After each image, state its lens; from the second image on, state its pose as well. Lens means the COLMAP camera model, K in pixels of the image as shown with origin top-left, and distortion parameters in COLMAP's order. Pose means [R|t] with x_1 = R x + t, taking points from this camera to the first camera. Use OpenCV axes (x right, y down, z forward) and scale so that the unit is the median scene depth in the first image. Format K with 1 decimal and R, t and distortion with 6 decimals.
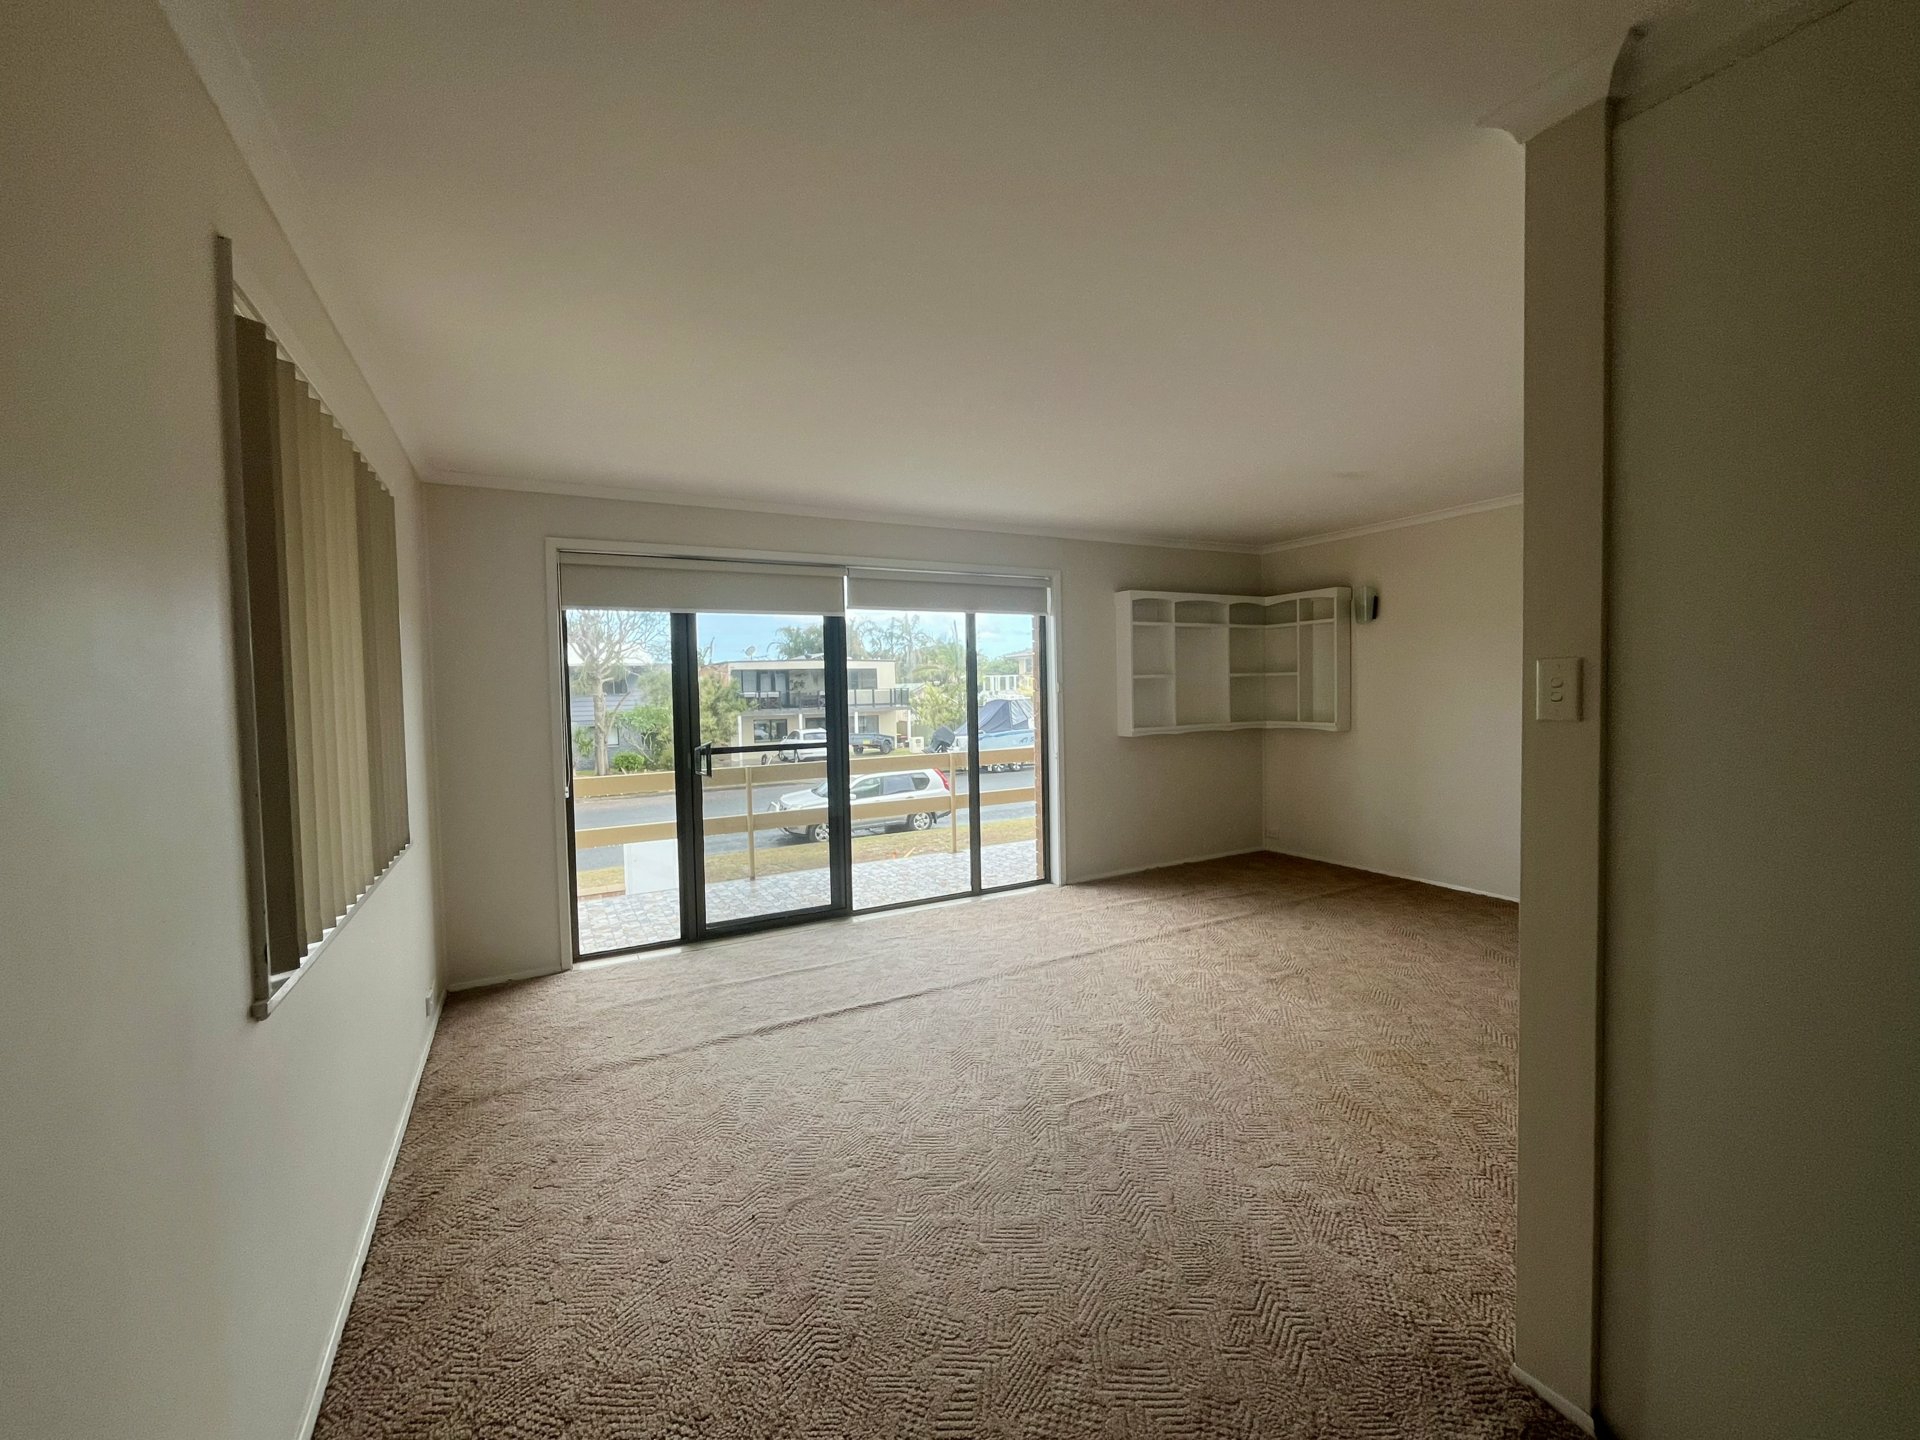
lens RADIAL K [[777.1, 0, 960.0], [0, 777.1, 720.0], [0, 0, 1]] dist [0.000072, 0.000137]
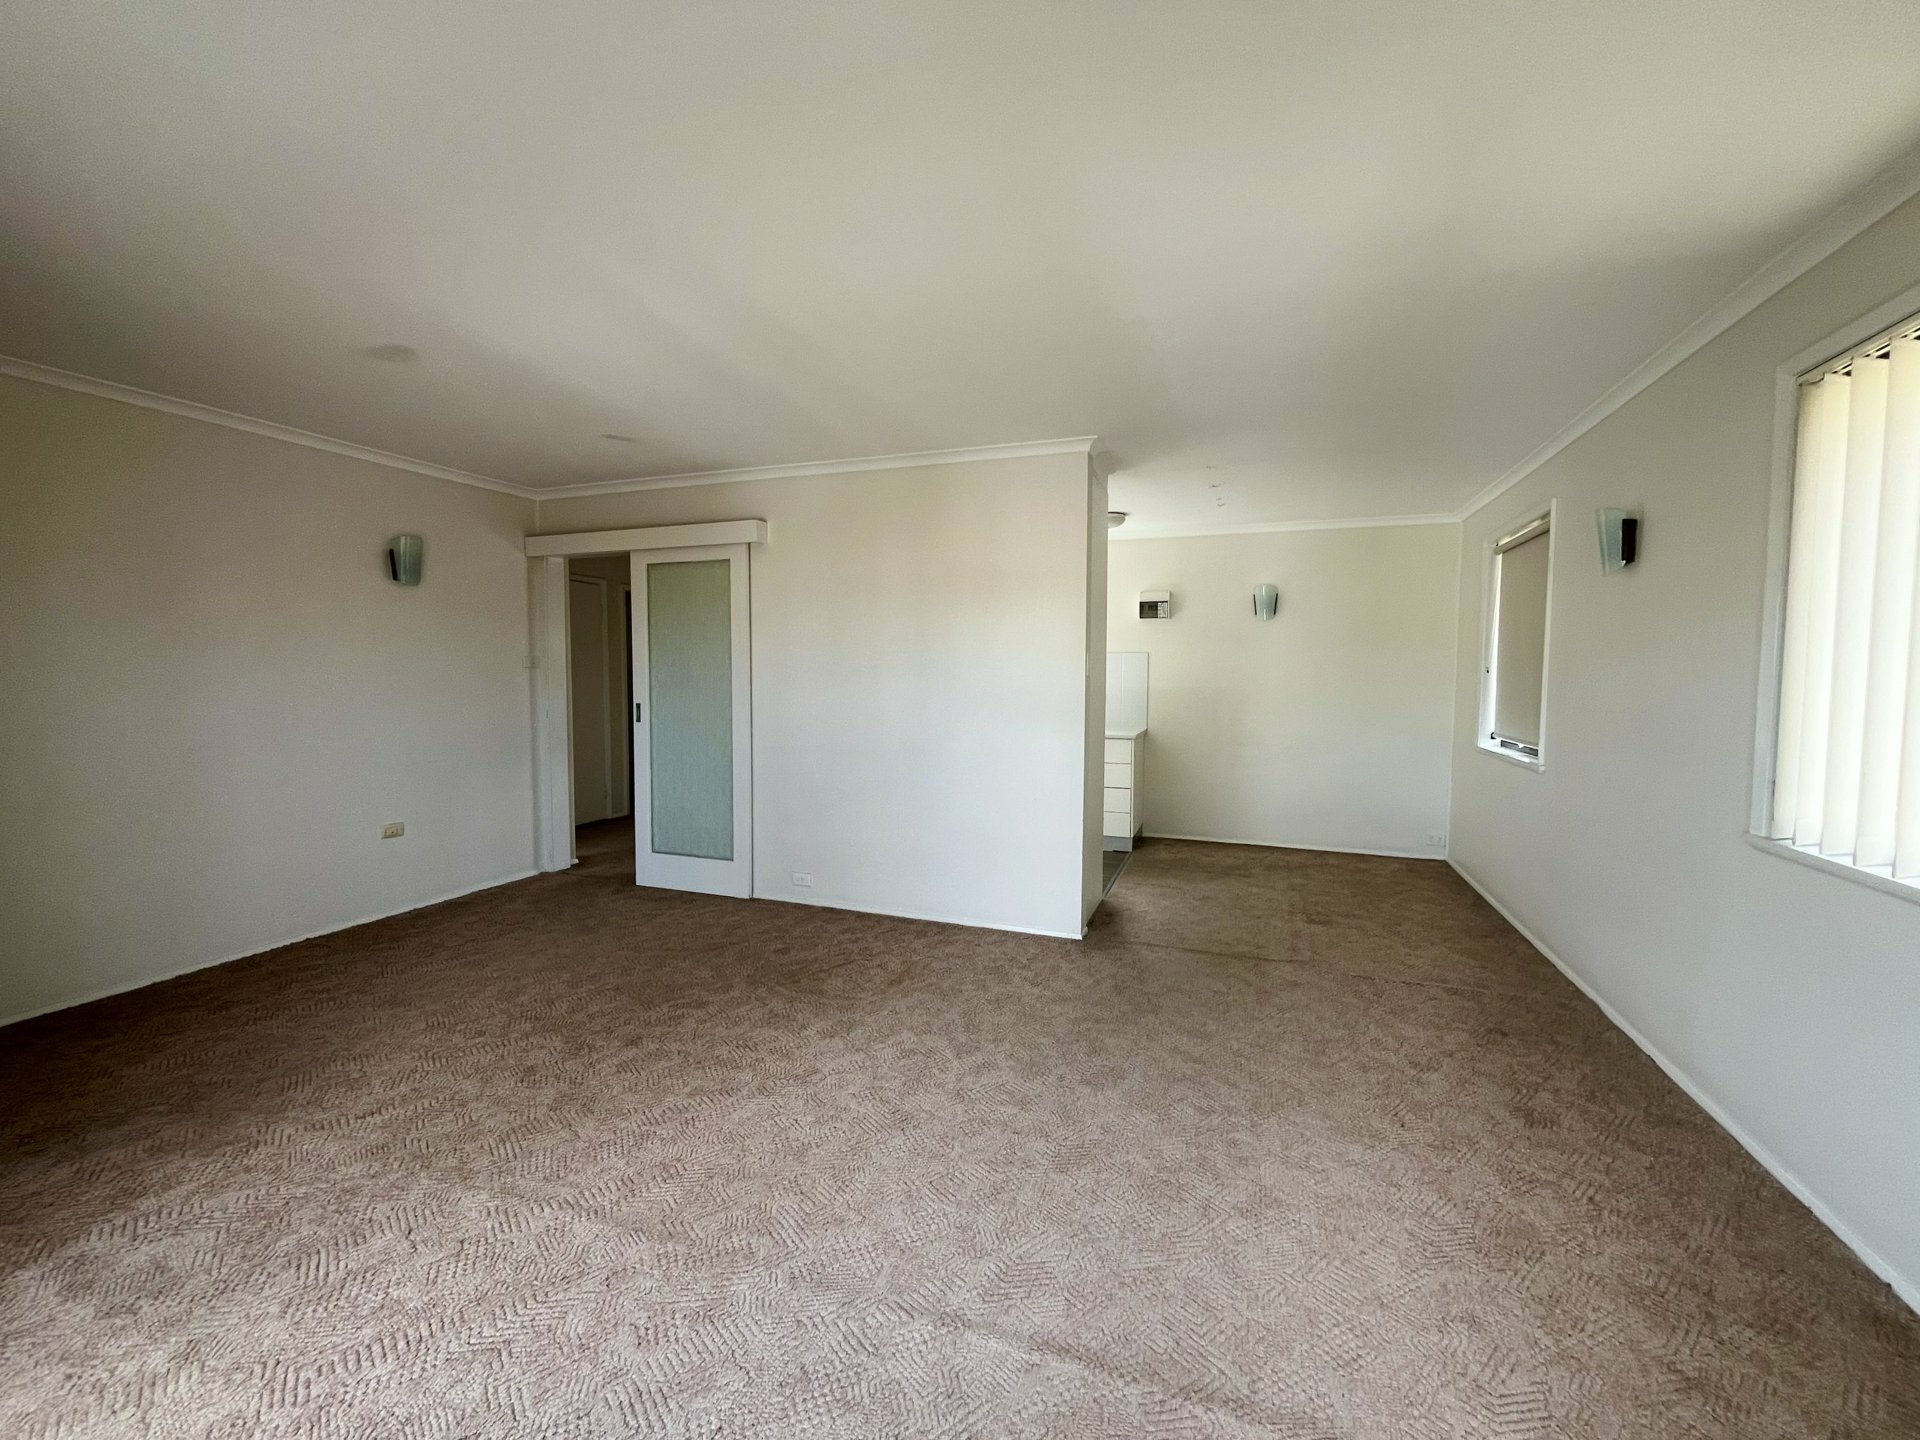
lens RADIAL K [[777.1, 0, 960.0], [0, 777.1, 720.0], [0, 0, 1]] dist [0.000072, 0.000137]
pose [[-0.657873, -0.030681, 0.752504, -0.365125], [0.042043, 0.996116, 0.077370, -0.027220], [-0.751955, 0.082537, -0.654027, 1.181213]]
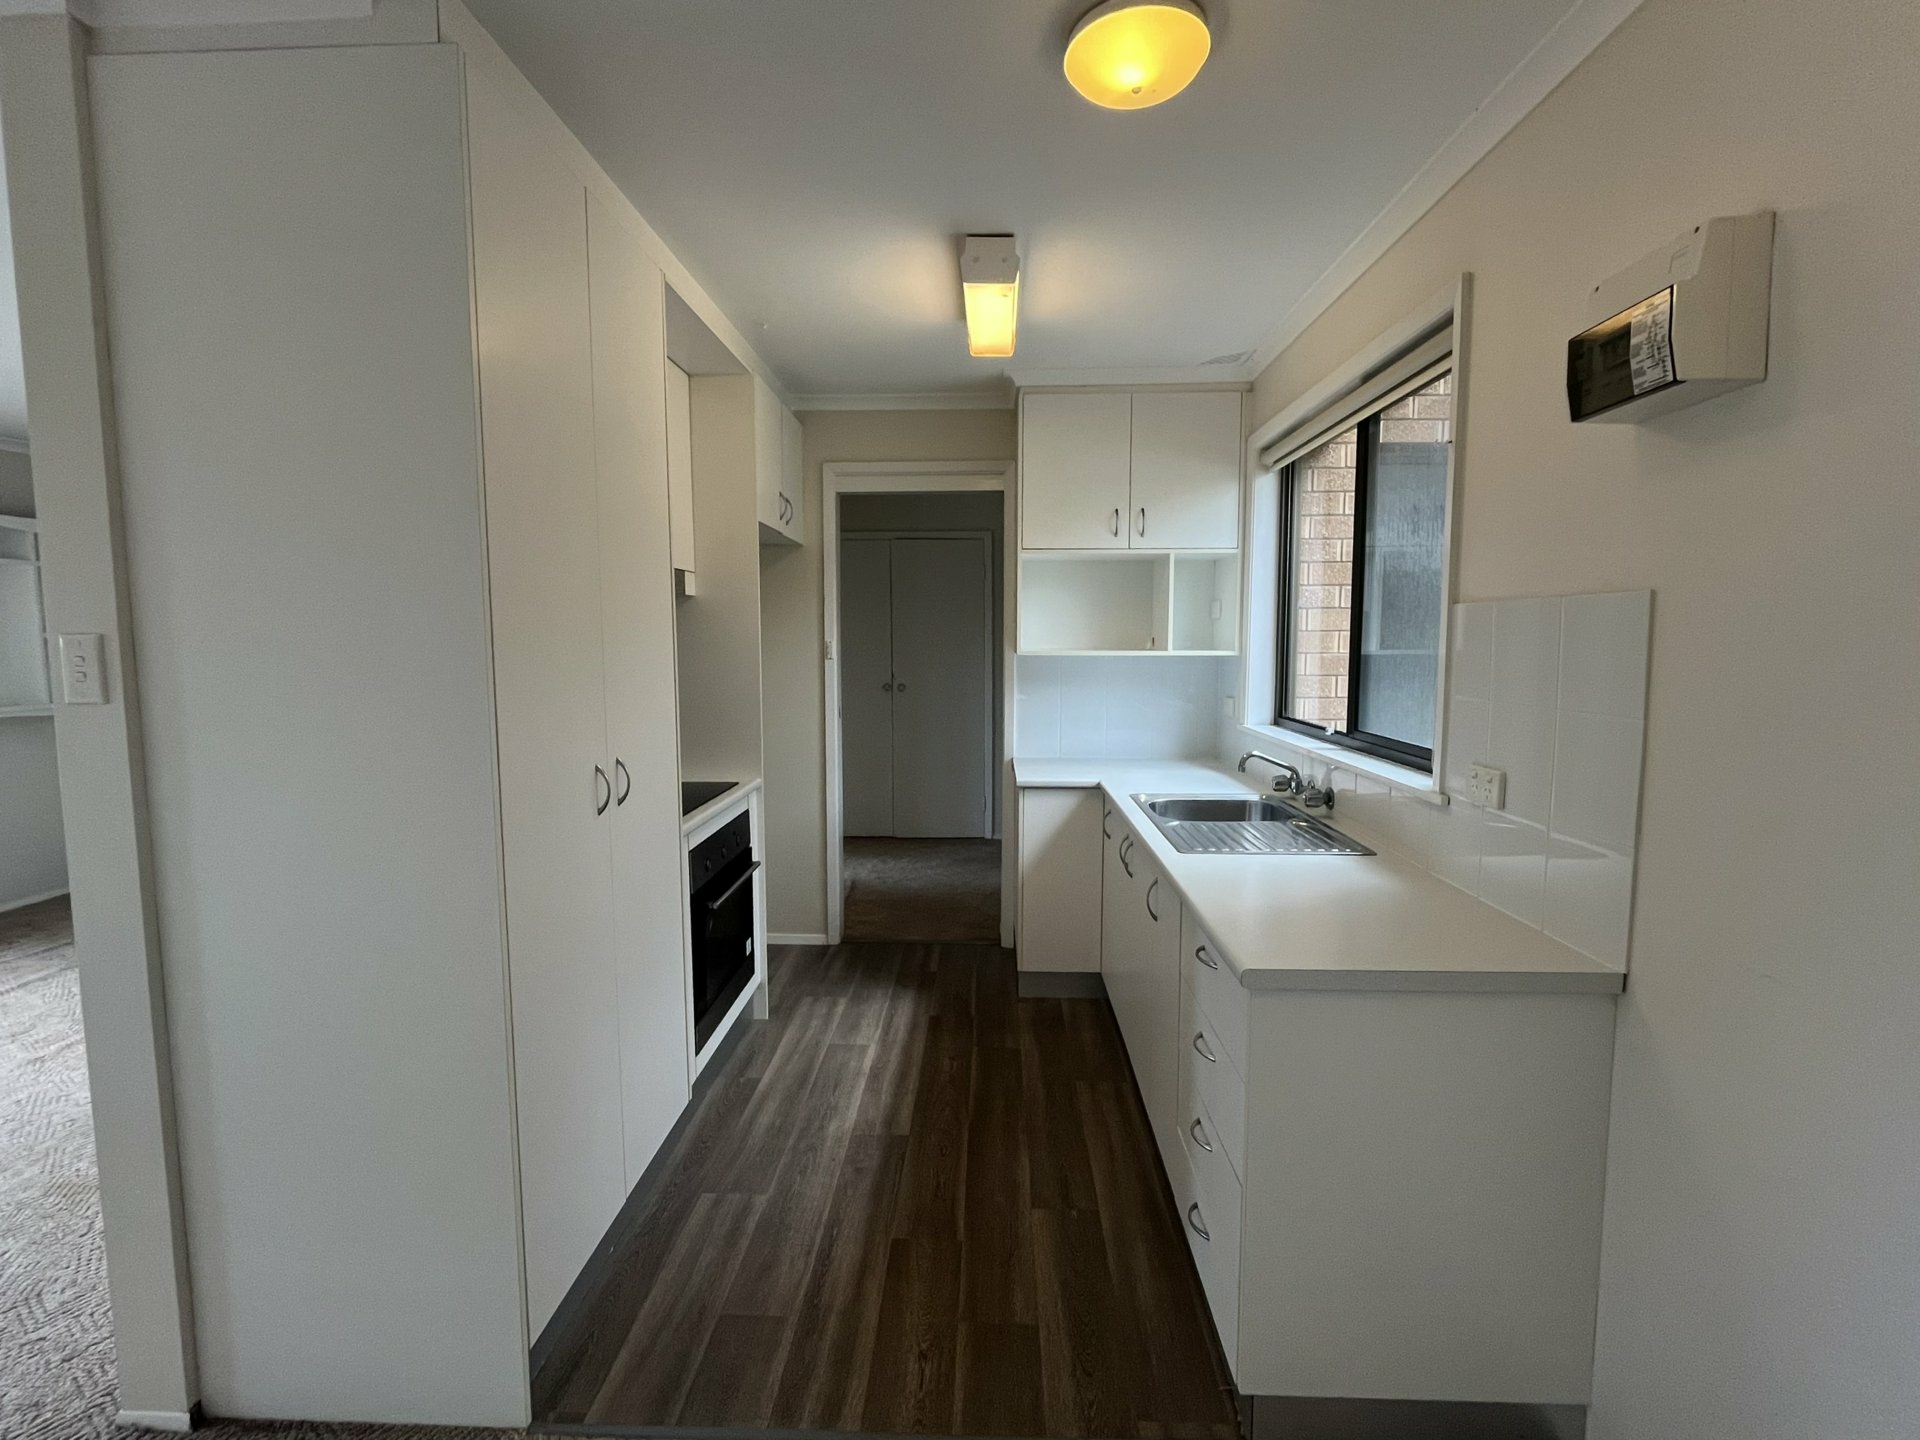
lens RADIAL K [[861.0, 0, 960.0], [0, 861.0, 720.0], [0, 0, 1]] dist [-0.001924, -0.000616]
pose [[0.514931, -0.052359, 0.855631, 0.169872], [0.023117, 0.998618, 0.047196, -0.000132], [-0.856920, -0.004523, 0.515430, -0.148229]]
